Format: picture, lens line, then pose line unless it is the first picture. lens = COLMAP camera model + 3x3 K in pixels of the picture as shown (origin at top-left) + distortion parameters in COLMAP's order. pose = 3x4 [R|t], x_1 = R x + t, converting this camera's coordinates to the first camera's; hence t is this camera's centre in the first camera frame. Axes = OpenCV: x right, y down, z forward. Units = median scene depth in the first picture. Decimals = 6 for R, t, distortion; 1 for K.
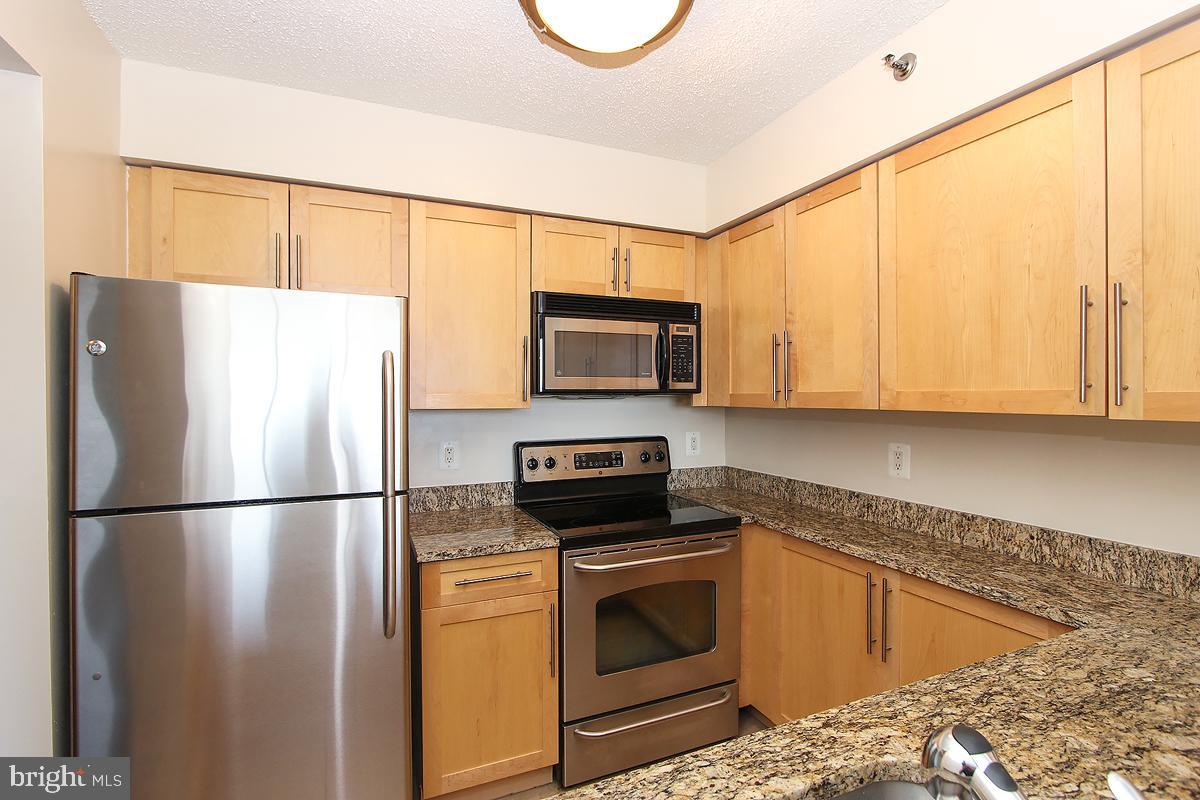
lens RADIAL K [[576.9, 0, 615.0], [0, 576.9, 388.4], [0, 0, 1]] dist [-0.019712, 0.001034]
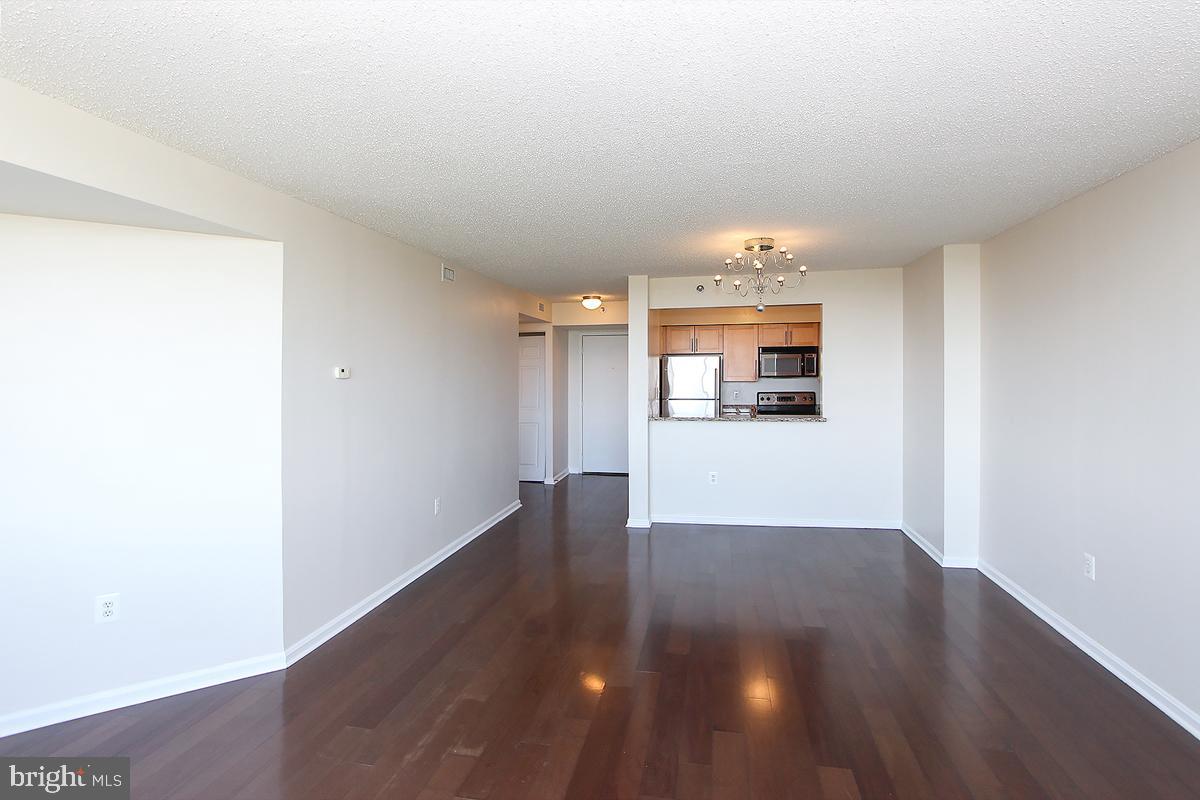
lens RADIAL K [[568.4, 0, 601.2], [0, 568.4, 379.3], [0, 0, 1]] dist [-0.010725, -0.000049]
pose [[0.808961, 0.002745, -0.587856, 1.023481], [0.013666, 0.999631, 0.023474, -0.065619], [0.587704, -0.027024, 0.808625, -2.146376]]
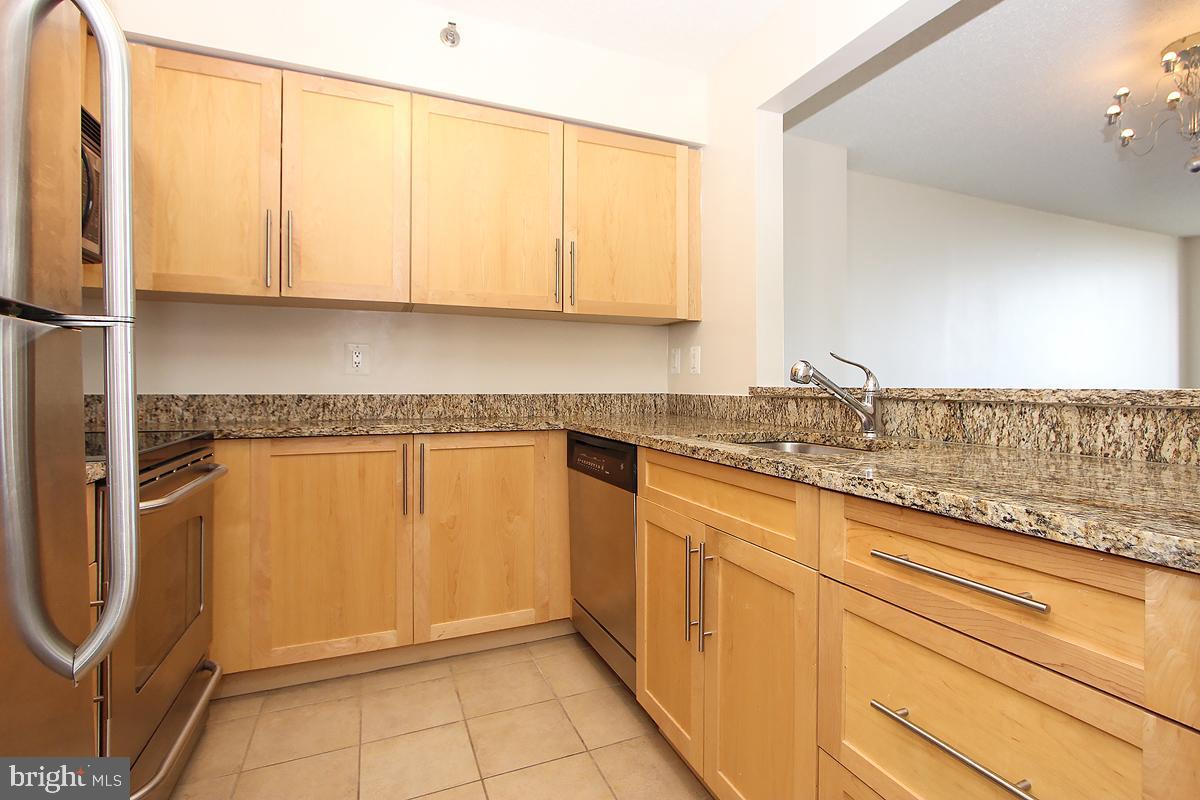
lens RADIAL K [[568.4, 0, 601.2], [0, 568.4, 379.3], [0, 0, 1]] dist [-0.010725, -0.000049]
pose [[-0.001220, 0.024898, 0.999689, -0.518807], [0.001768, 0.999688, -0.024896, 0.166508], [-0.999998, 0.001737, -0.001264, 0.458633]]
